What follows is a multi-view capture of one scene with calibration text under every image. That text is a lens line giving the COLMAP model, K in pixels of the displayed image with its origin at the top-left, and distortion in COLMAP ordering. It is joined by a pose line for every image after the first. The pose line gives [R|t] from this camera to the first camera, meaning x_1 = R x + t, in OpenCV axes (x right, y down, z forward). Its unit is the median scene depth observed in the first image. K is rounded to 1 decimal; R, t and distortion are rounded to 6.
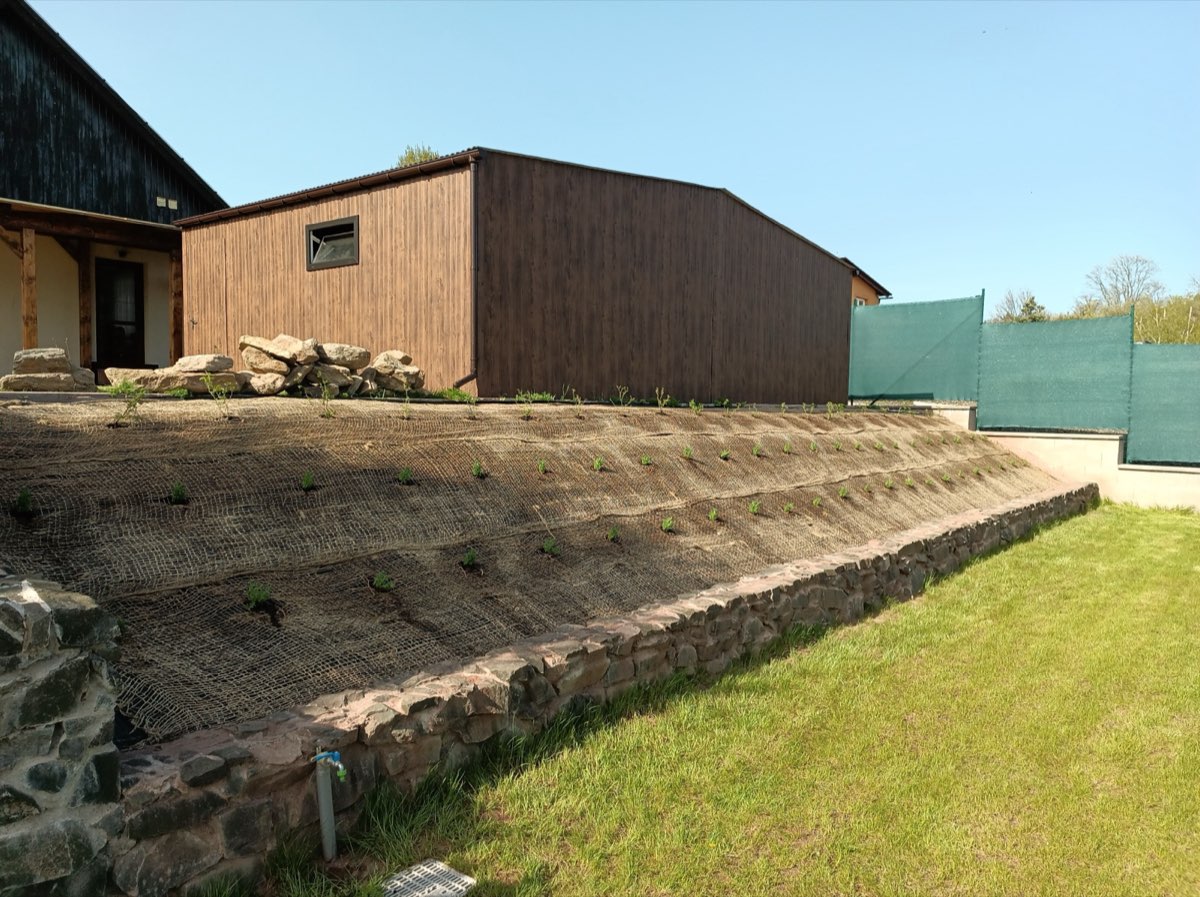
lens RADIAL K [[895.9, 0, 597.3], [0, 895.9, 448.9], [0, 0, 1]] dist [-0.012644, -0.004028]
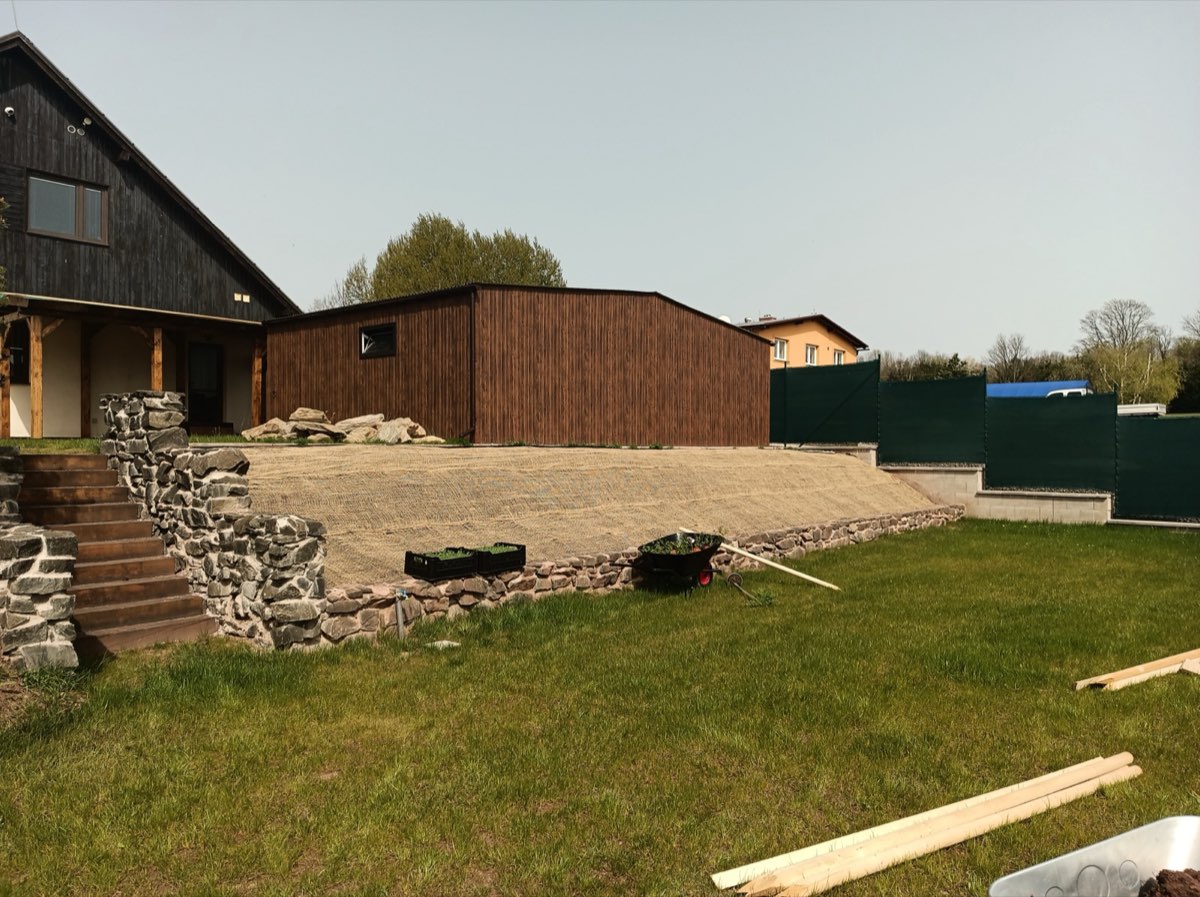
lens RADIAL K [[895.9, 0, 602.1], [0, 895.9, 448.1], [0, 0, 1]] dist [-0.012644, -0.004028]
pose [[0.999862, -0.012552, -0.010878, 0.076029], [0.011943, 0.998453, -0.054307, 0.027497], [0.011542, 0.054170, 0.998465, -0.403698]]
